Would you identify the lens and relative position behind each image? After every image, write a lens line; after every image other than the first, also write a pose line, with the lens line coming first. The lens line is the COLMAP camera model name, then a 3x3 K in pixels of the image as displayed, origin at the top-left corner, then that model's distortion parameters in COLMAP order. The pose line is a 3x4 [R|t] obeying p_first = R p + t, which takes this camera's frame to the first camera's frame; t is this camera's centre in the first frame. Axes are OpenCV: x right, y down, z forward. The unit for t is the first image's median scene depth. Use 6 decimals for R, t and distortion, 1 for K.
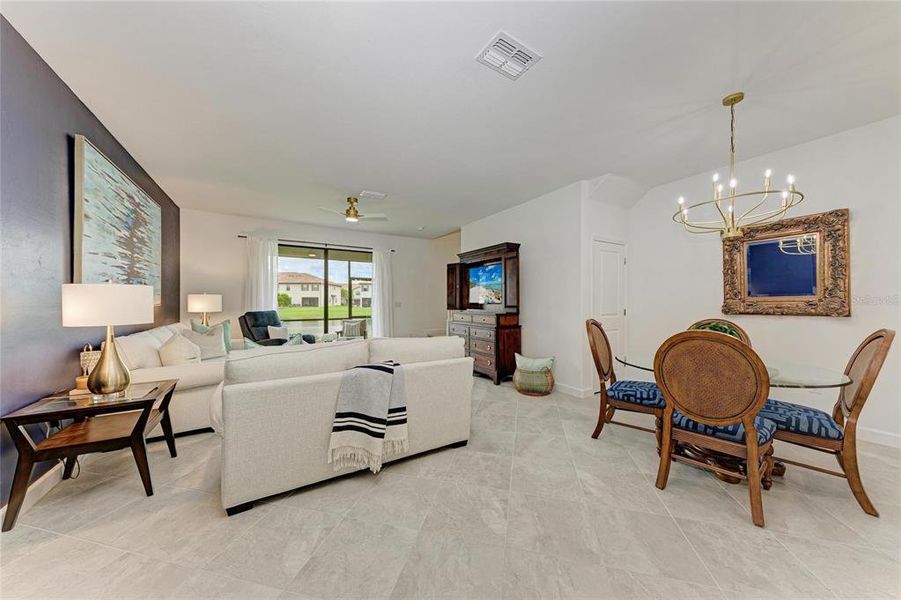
lens RADIAL K [[303.6, 0, 451.9], [0, 303.6, 298.8], [0, 0, 1]] dist [0.020207, -0.003656]
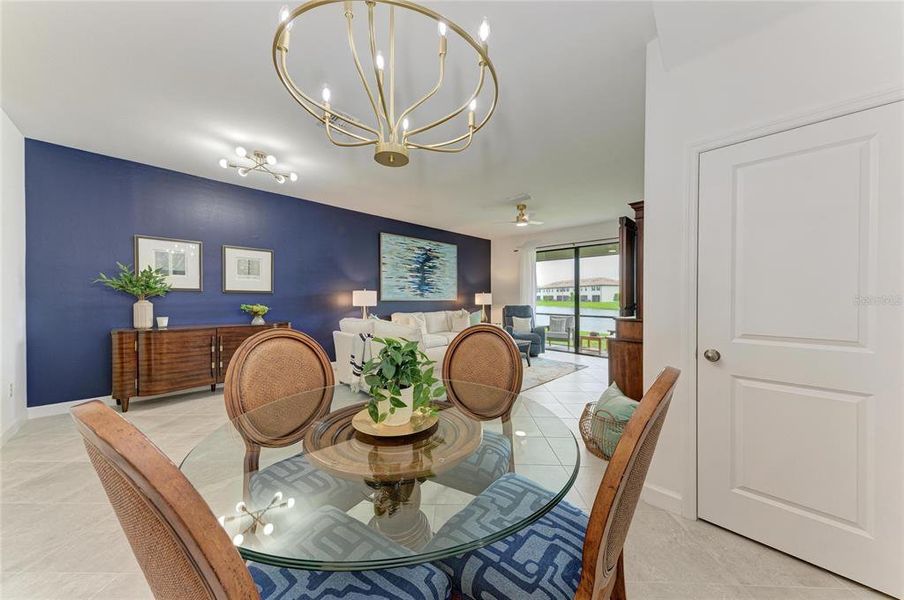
lens RADIAL K [[304.6, 0, 453.2], [0, 304.6, 299.2], [0, 0, 1]] dist [0.020207, -0.003656]
pose [[0.224216, 0.006369, -0.974519, 0.934713], [0.003014, 0.999969, 0.007229, 0.004836], [0.974535, -0.004558, 0.224190, 0.677360]]
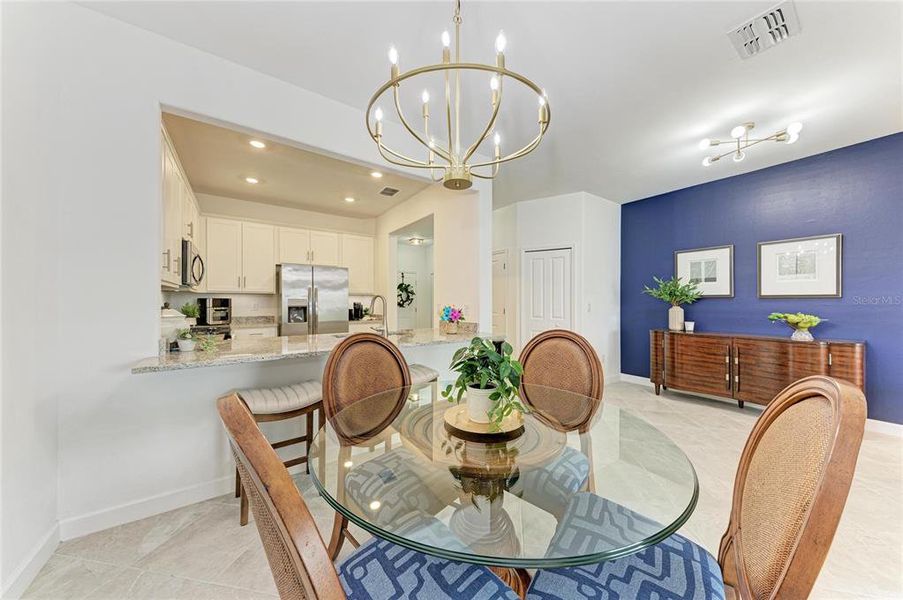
lens RADIAL K [[304.3, 0, 450.4], [0, 304.3, 303.7], [0, 0, 1]] dist [0.020207, -0.003656]
pose [[-0.998111, 0.000025, -0.061434, 0.653906], [0.000419, 0.999979, -0.006410, 0.009224], [0.061433, -0.006424, -0.998091, 1.041240]]
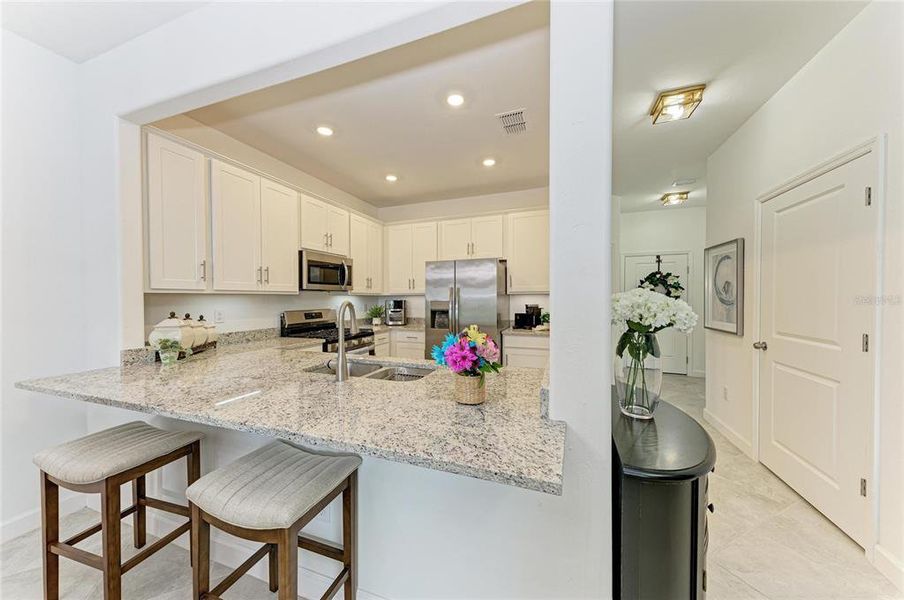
lens RADIAL K [[304.6, 0, 452.1], [0, 304.6, 301.2], [0, 0, 1]] dist [0.020207, -0.003656]
pose [[-0.625232, -0.005710, 0.780418, 0.337337], [-0.004267, 0.999983, 0.003898, -0.022916], [-0.780428, -0.000893, -0.625246, 0.378691]]
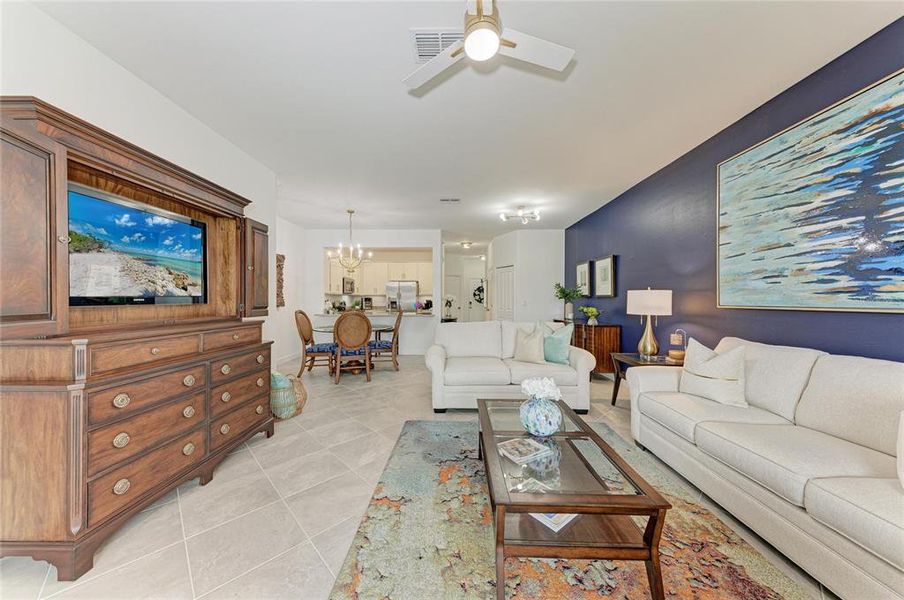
lens RADIAL K [[304.6, 0, 452.3], [0, 304.6, 301.0], [0, 0, 1]] dist [0.020207, -0.003656]
pose [[-0.850321, -0.004356, 0.526246, -0.634655], [-0.007524, 0.999964, -0.003882, 0.014244], [-0.526210, -0.007260, -0.850324, 1.723180]]
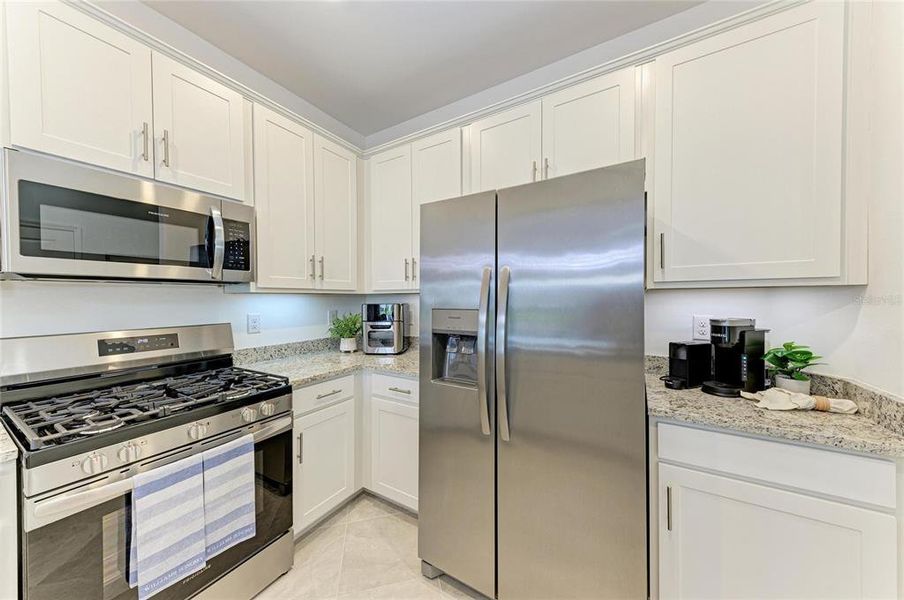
lens RADIAL K [[304.6, 0, 453.5], [0, 304.6, 300.3], [0, 0, 1]] dist [0.020207, -0.003656]
pose [[-0.464734, -0.006308, 0.885428, 0.858563], [-0.004678, 0.999978, 0.004668, -0.031197], [-0.885438, -0.001973, -0.464753, -0.077529]]
